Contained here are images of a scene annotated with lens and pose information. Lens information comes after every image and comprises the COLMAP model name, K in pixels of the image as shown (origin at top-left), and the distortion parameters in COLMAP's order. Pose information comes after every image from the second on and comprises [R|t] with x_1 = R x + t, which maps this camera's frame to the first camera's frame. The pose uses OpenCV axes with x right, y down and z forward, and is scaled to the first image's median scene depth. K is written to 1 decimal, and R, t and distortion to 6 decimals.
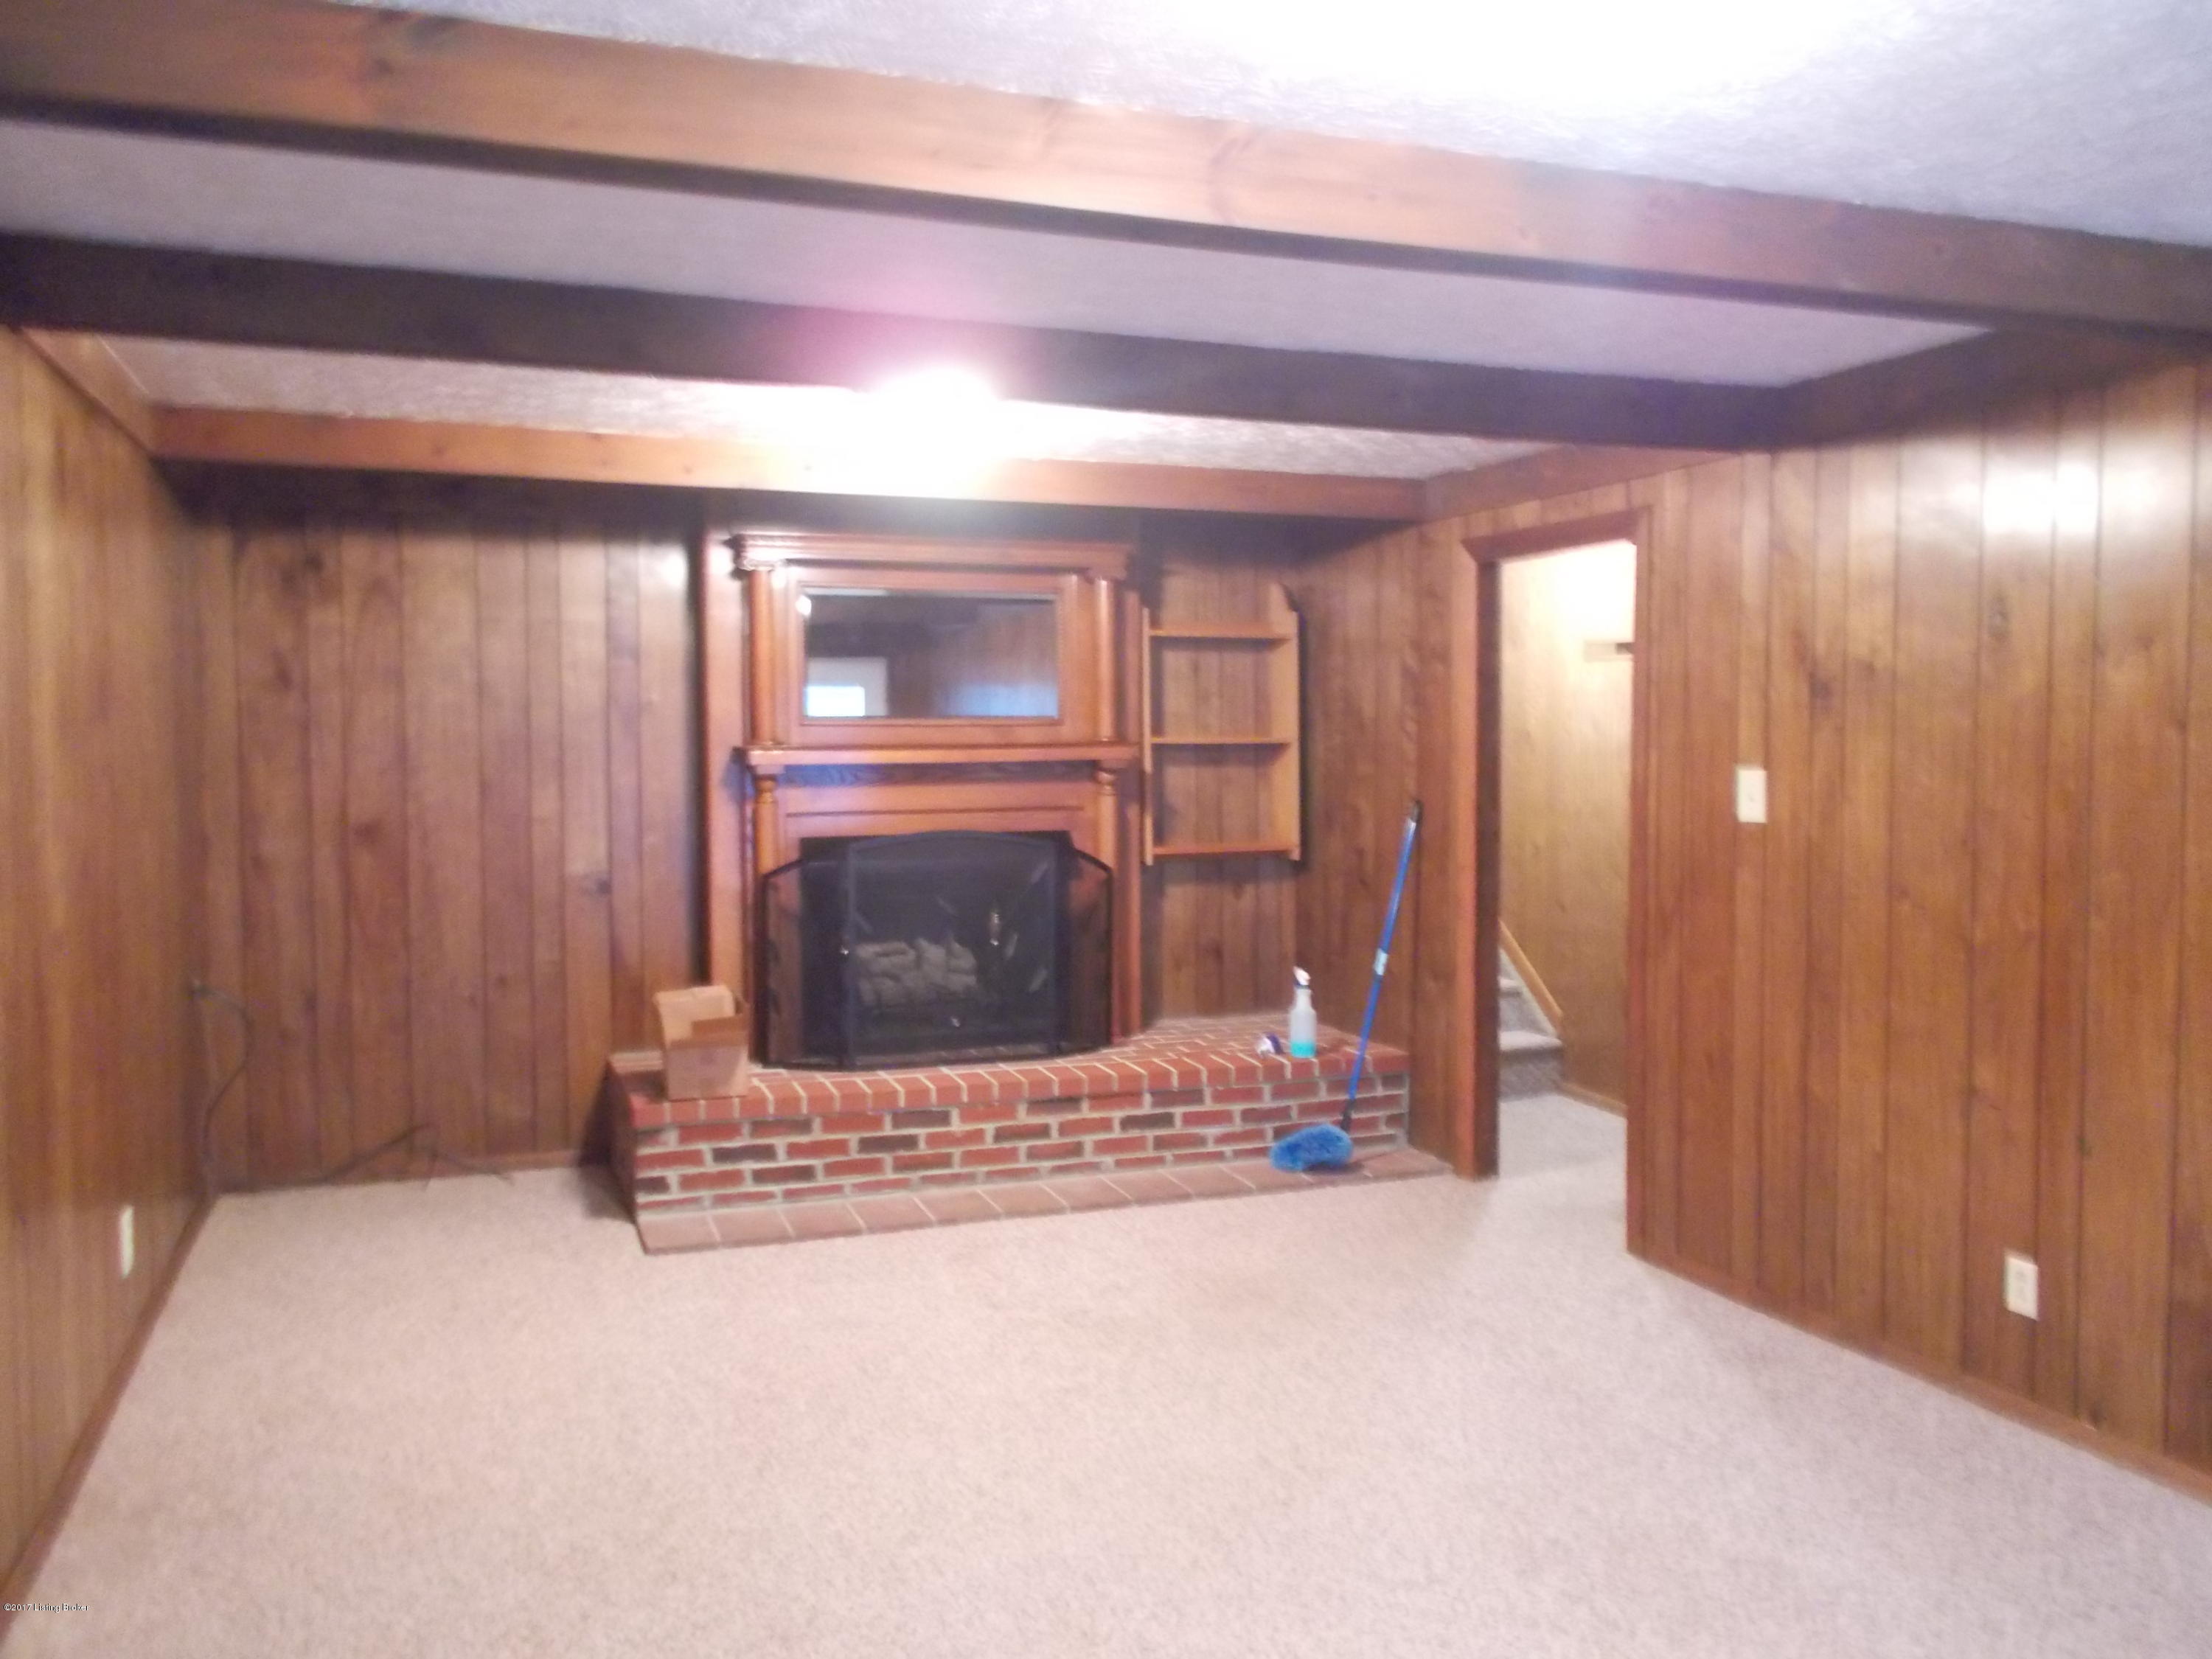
lens RADIAL K [[1715.6, 0, 1103.4], [0, 1715.6, 830.1], [0, 0, 1]] dist [0.010092, -0.013590]
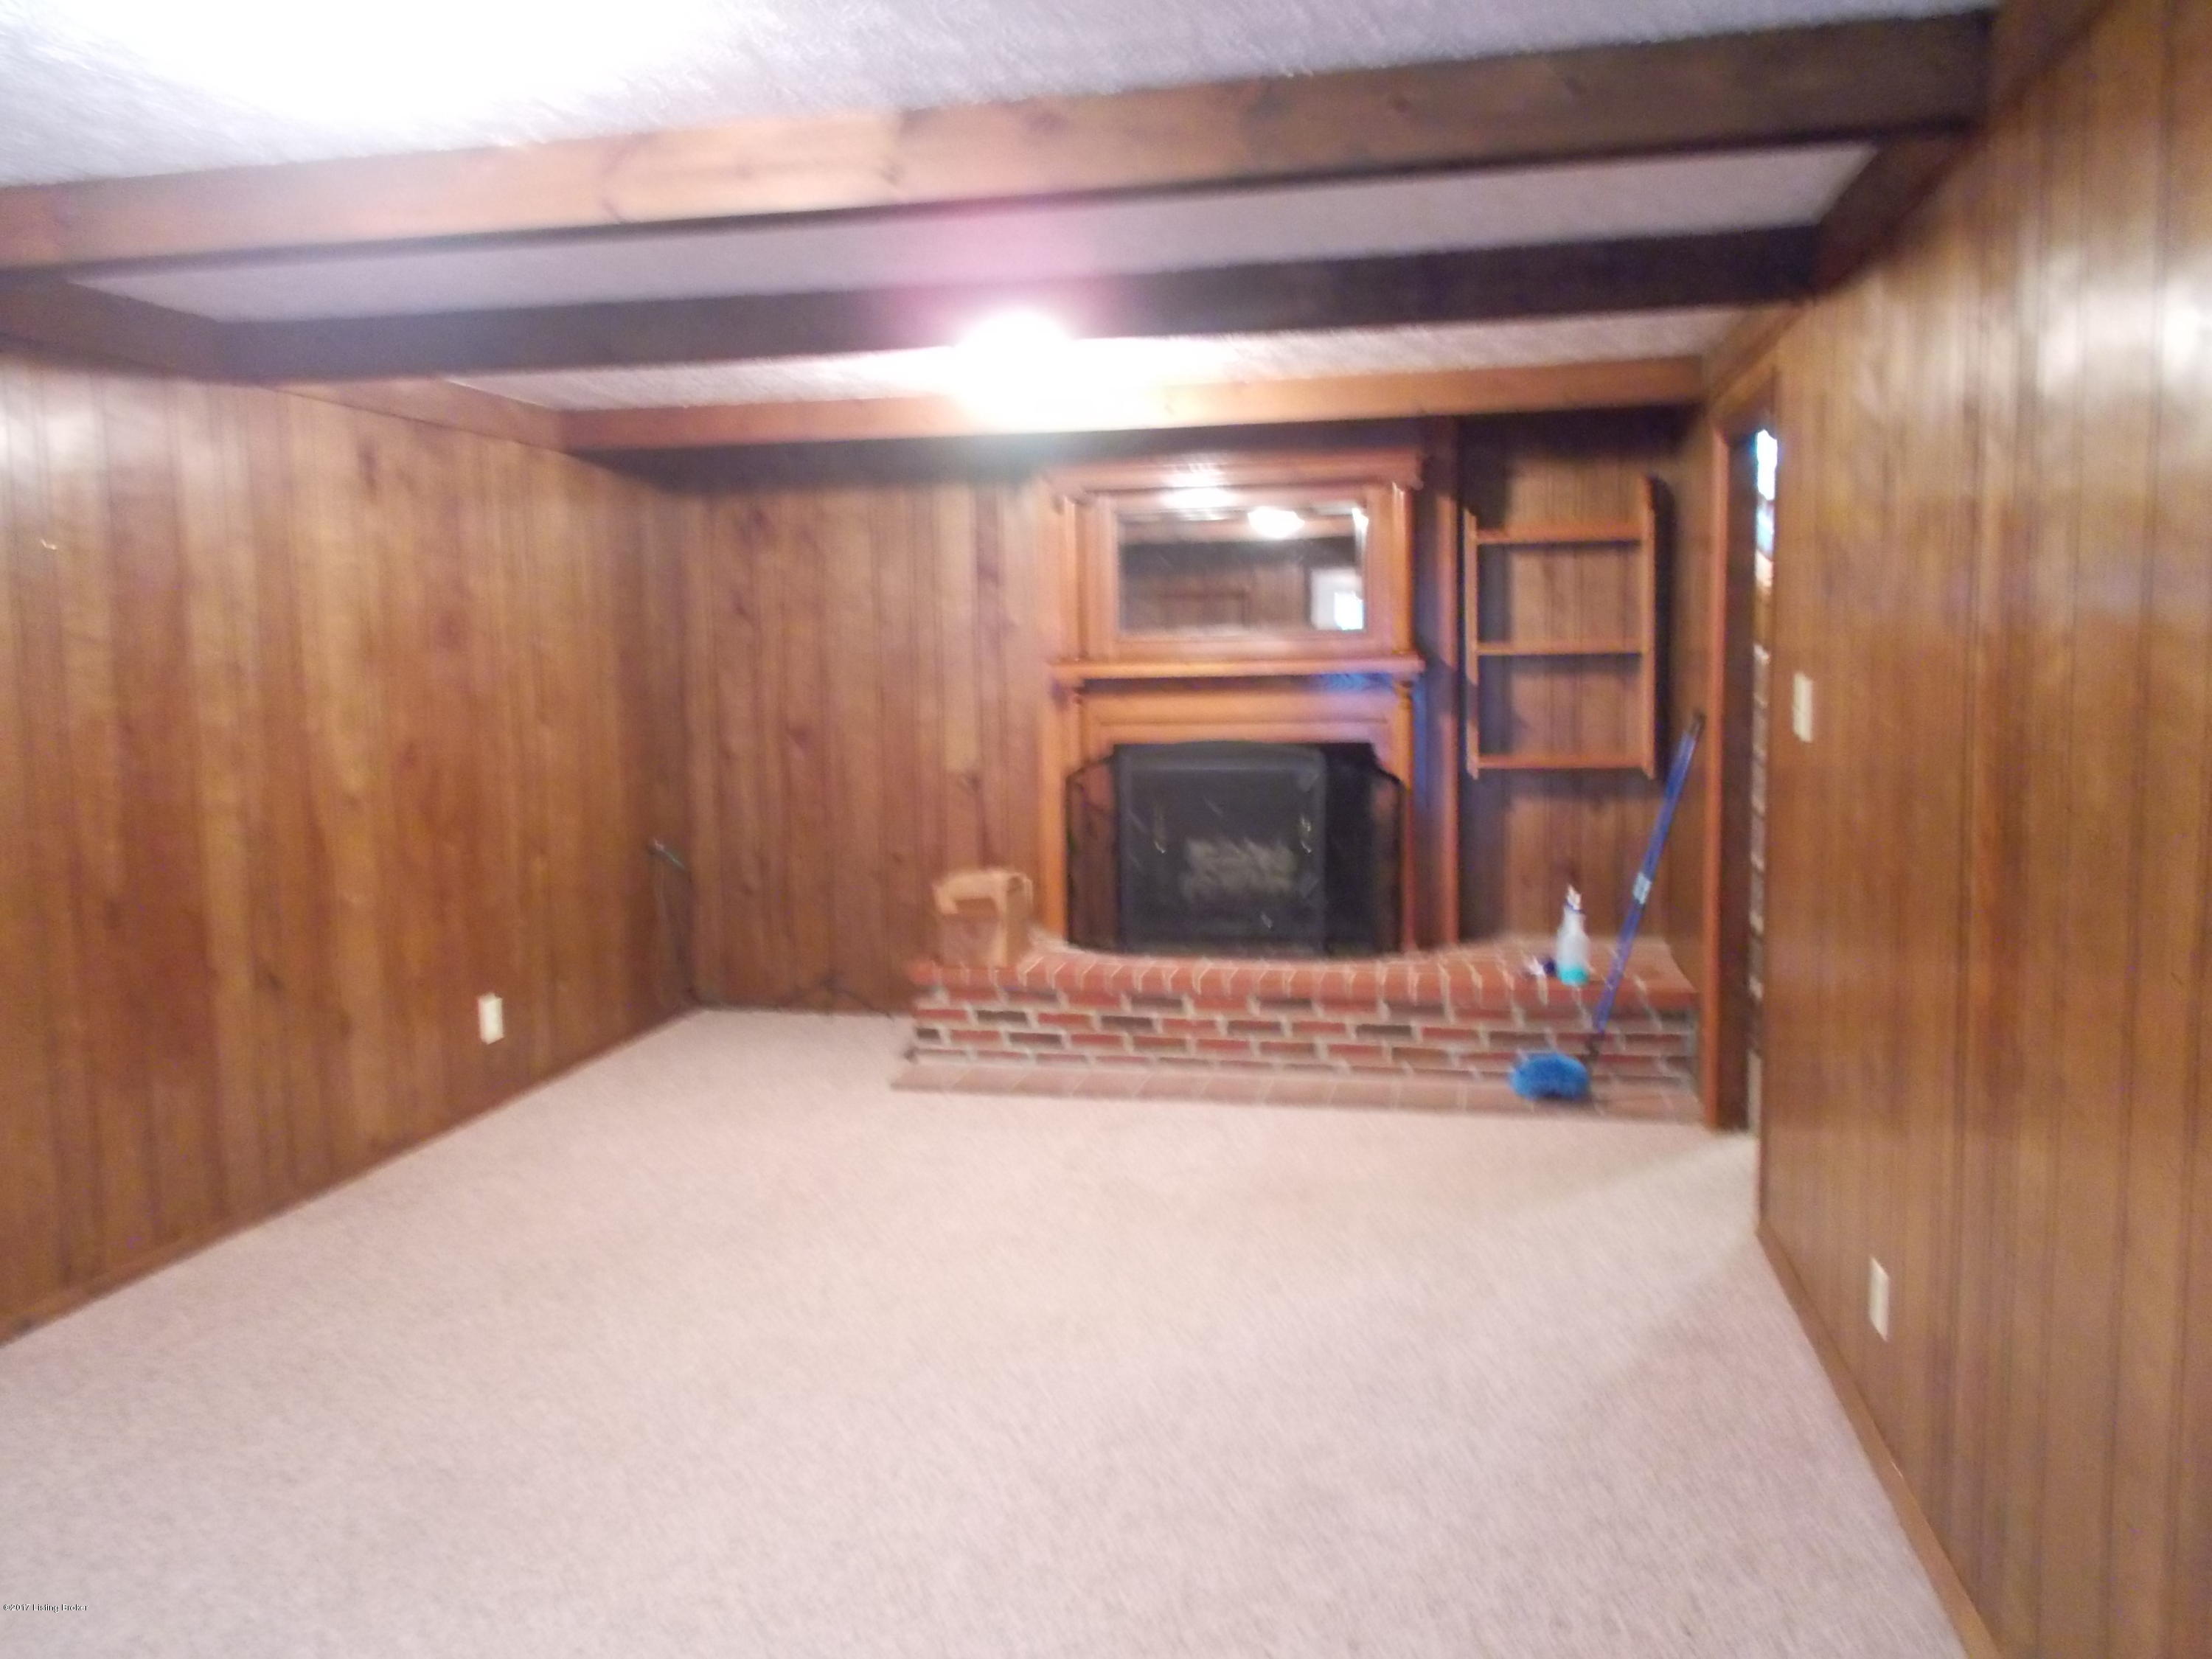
lens RADIAL K [[1715.6, 0, 1109.1], [0, 1715.6, 824.1], [0, 0, 1]] dist [0.010092, -0.013590]
pose [[0.845376, 0.042341, -0.532490, 0.425149], [-0.016514, 0.998449, 0.053174, -0.002321], [0.533916, -0.036158, 0.844764, 0.066227]]
